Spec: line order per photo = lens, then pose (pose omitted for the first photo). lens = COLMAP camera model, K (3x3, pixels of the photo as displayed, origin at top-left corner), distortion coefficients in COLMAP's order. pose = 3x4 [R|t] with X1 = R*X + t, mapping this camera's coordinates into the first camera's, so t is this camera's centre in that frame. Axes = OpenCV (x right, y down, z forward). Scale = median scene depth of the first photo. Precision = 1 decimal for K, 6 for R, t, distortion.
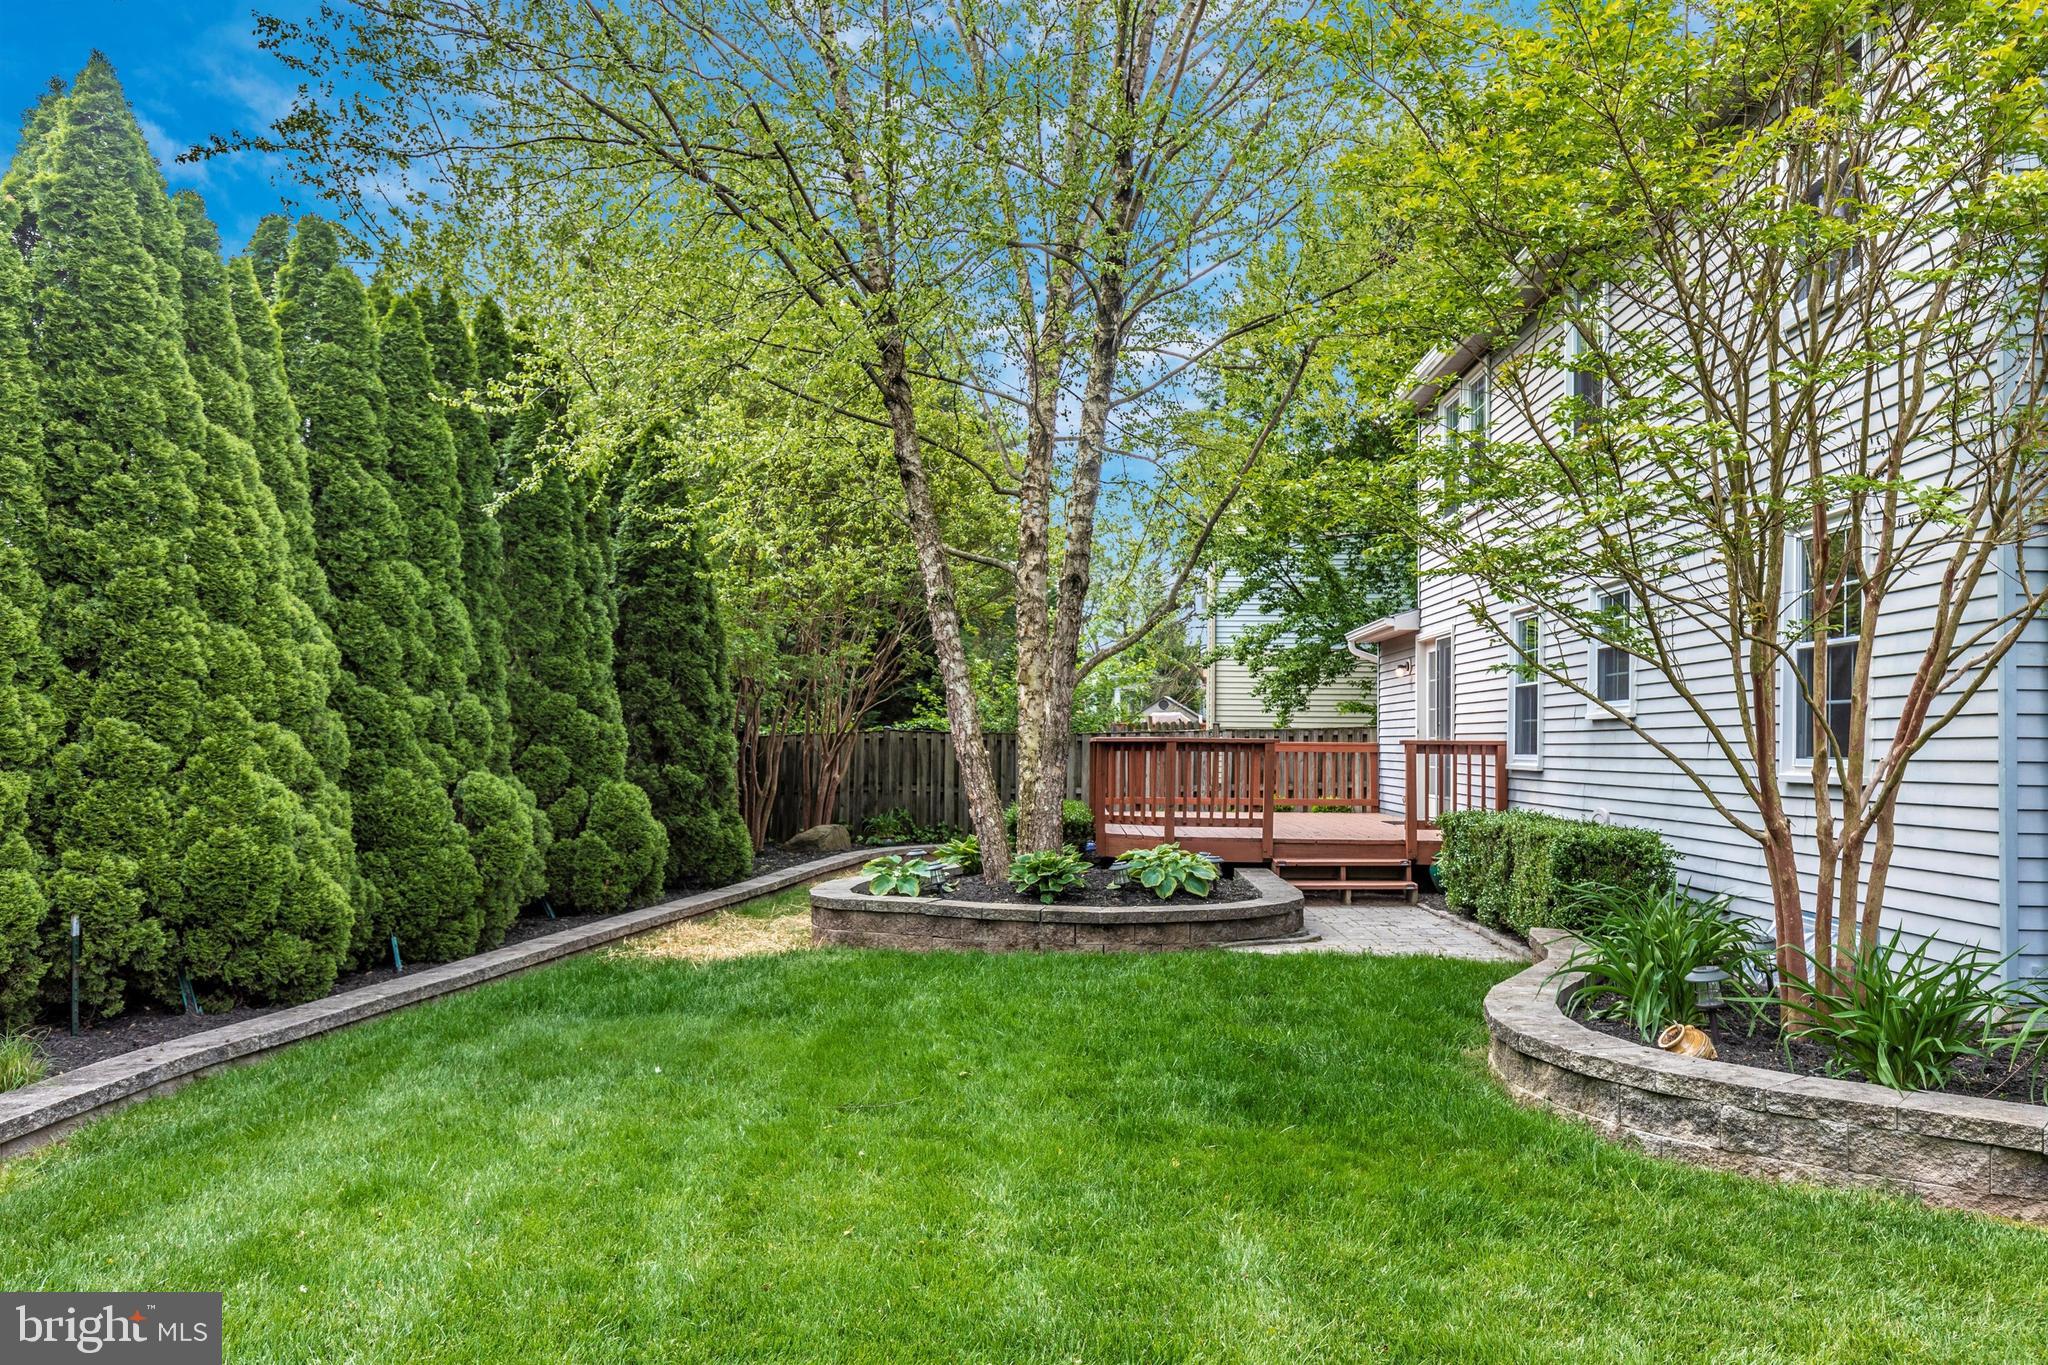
lens RADIAL K [[1637.7, 0, 1024.0], [0, 1637.7, 682.5], [0, 0, 1]] dist [0.000935, -0.002759]
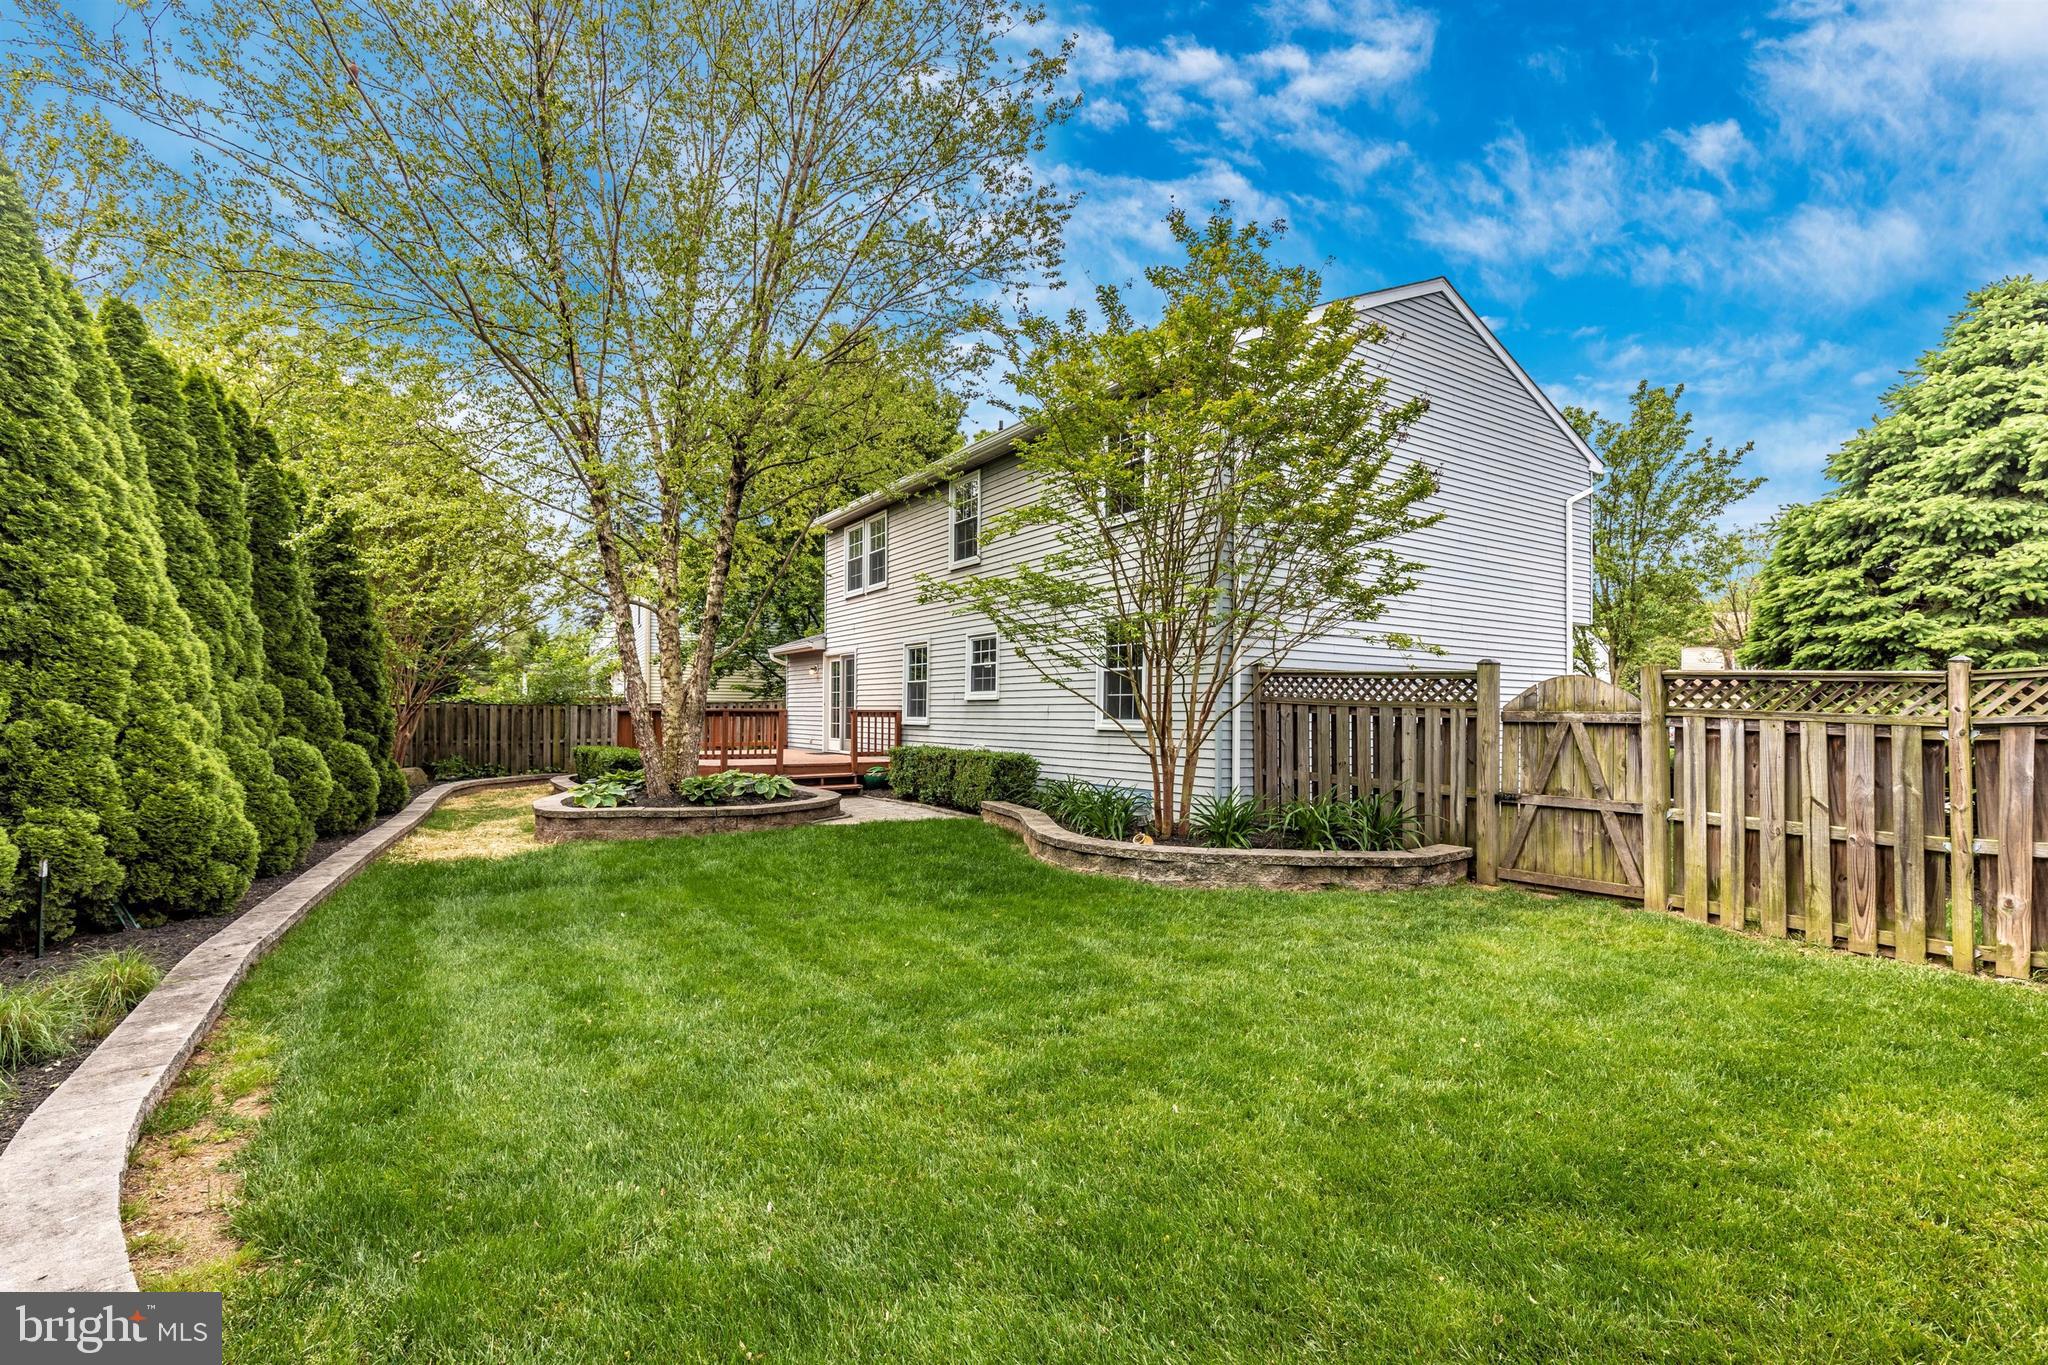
lens RADIAL K [[942.0, 0, 1034.8], [0, 942.0, 689.2], [0, 0, 1]] dist [0.009213, -0.000595]
pose [[0.818063, 0.008470, 0.575066, -0.246190], [-0.018953, 0.999746, 0.012236, -0.006272], [-0.574816, -0.020909, 0.818016, -0.008470]]
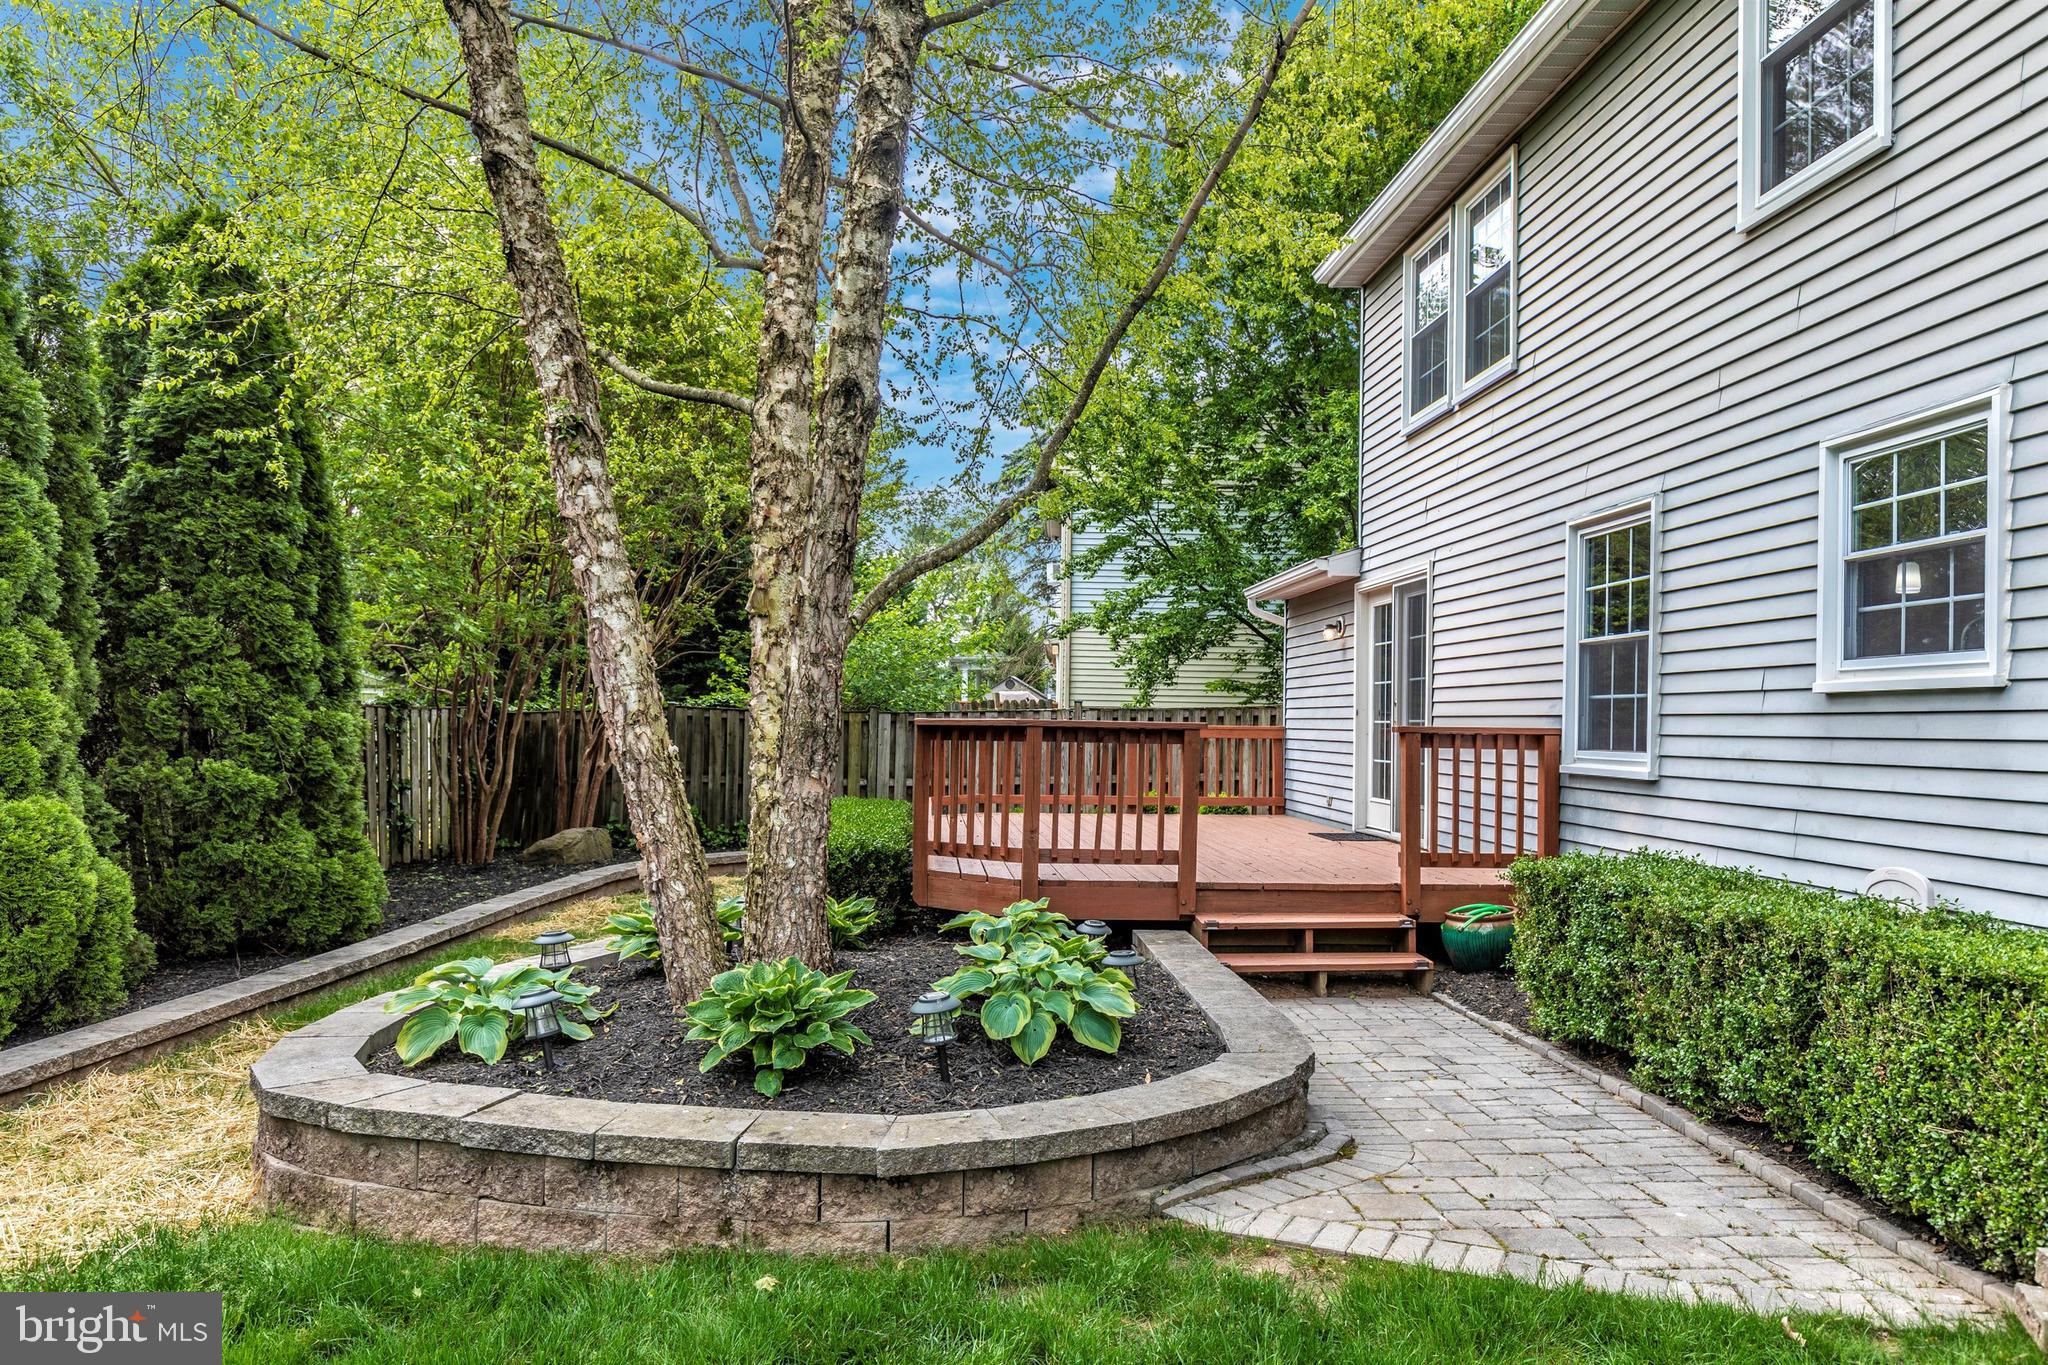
lens RADIAL K [[1370.3, 0, 1046.2], [0, 1370.3, 695.7], [0, 0, 1]] dist [0.003061, 0.000035]
pose [[0.993485, 0.008095, 0.113678, 0.040466], [-0.010210, 0.999785, 0.018036, 0.017286], [-0.113507, -0.019079, 0.993354, 0.552569]]
